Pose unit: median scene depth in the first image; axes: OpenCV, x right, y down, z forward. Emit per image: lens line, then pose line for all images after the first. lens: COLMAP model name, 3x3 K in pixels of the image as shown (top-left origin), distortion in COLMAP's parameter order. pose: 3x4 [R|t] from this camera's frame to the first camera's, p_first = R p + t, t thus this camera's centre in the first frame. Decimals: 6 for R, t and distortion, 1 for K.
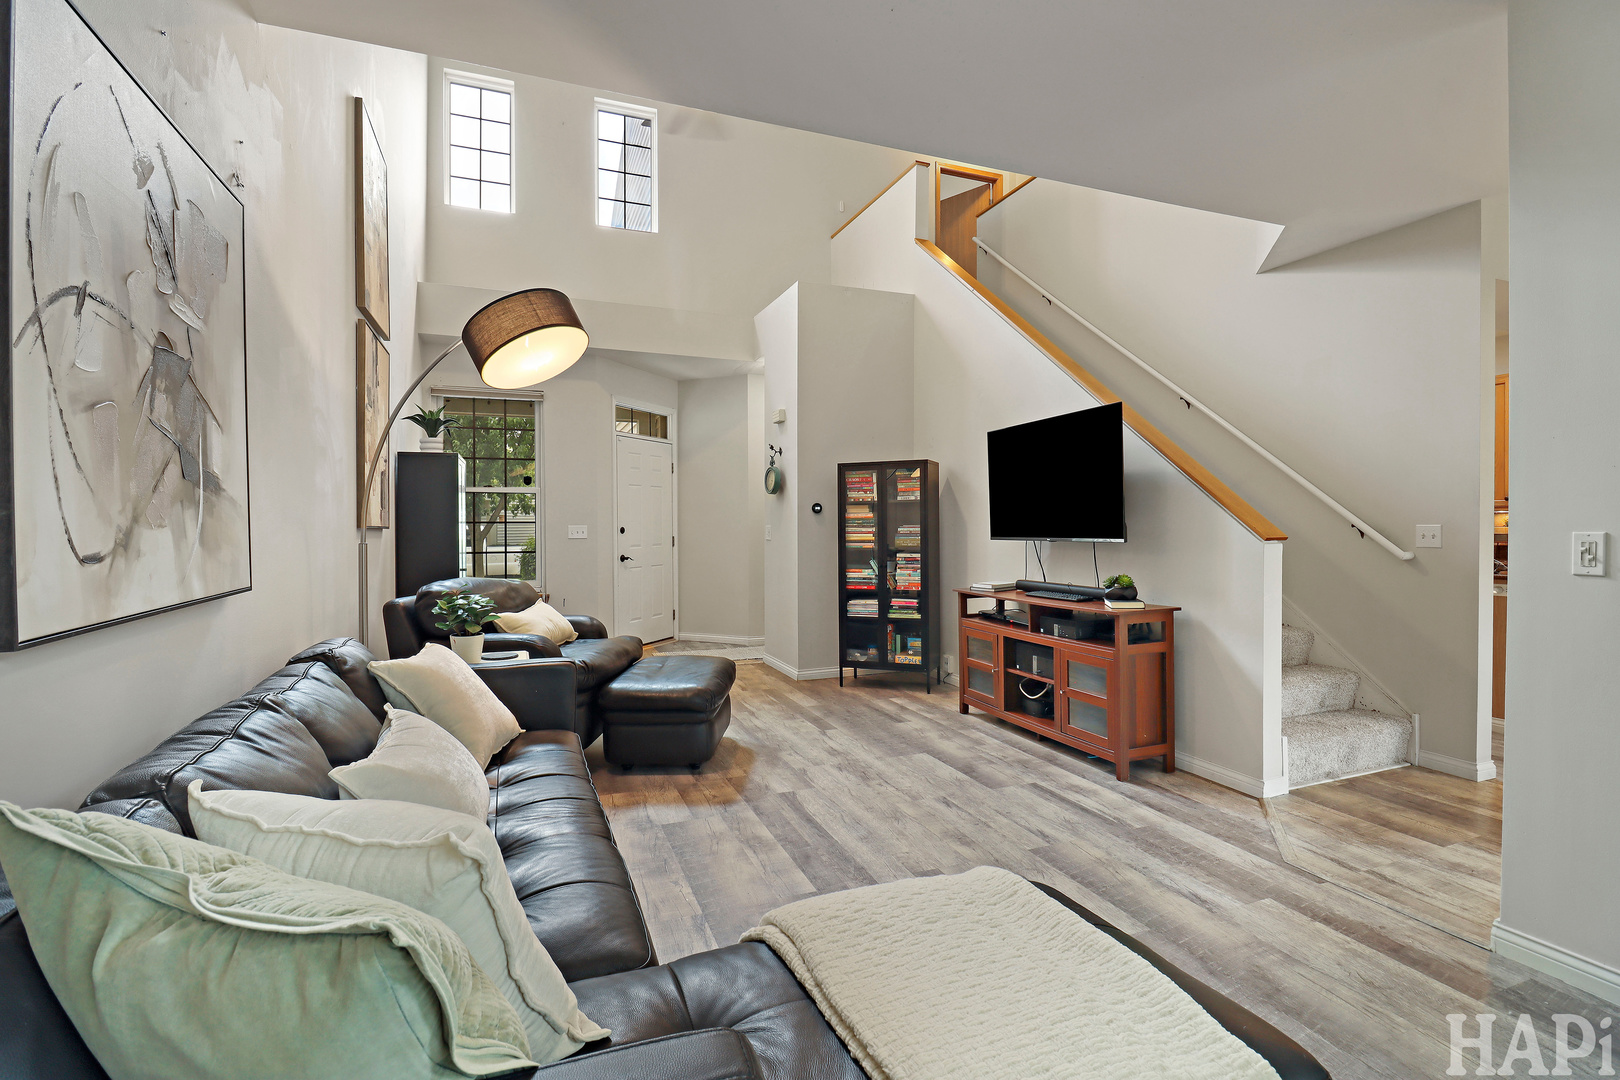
lens RADIAL K [[764.3, 0, 814.0], [0, 764.3, 535.6], [0, 0, 1]] dist [-0.009029, -0.009601]
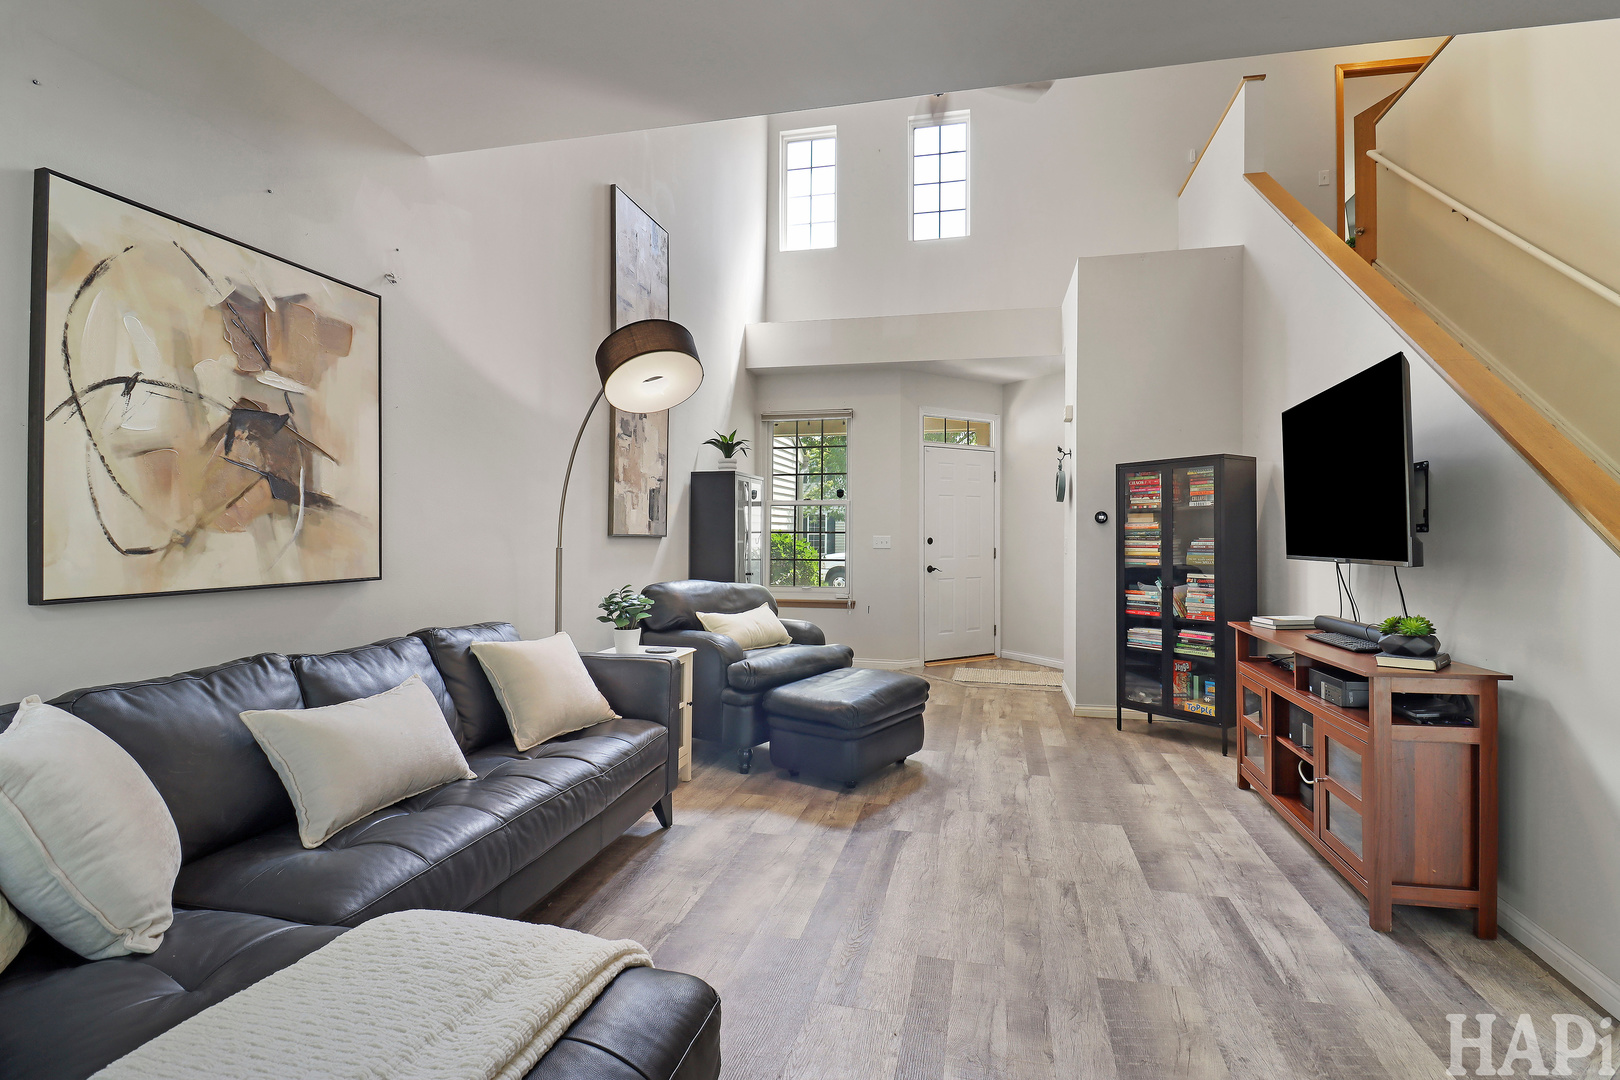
lens RADIAL K [[764.3, 0, 807.2], [0, 764.3, 537.1], [0, 0, 1]] dist [-0.009029, -0.009601]
pose [[0.817655, 0.008294, -0.575649, 0.359313], [-0.015990, 0.999838, -0.008308, -0.002366], [0.575487, 0.015998, 0.817655, 0.176343]]
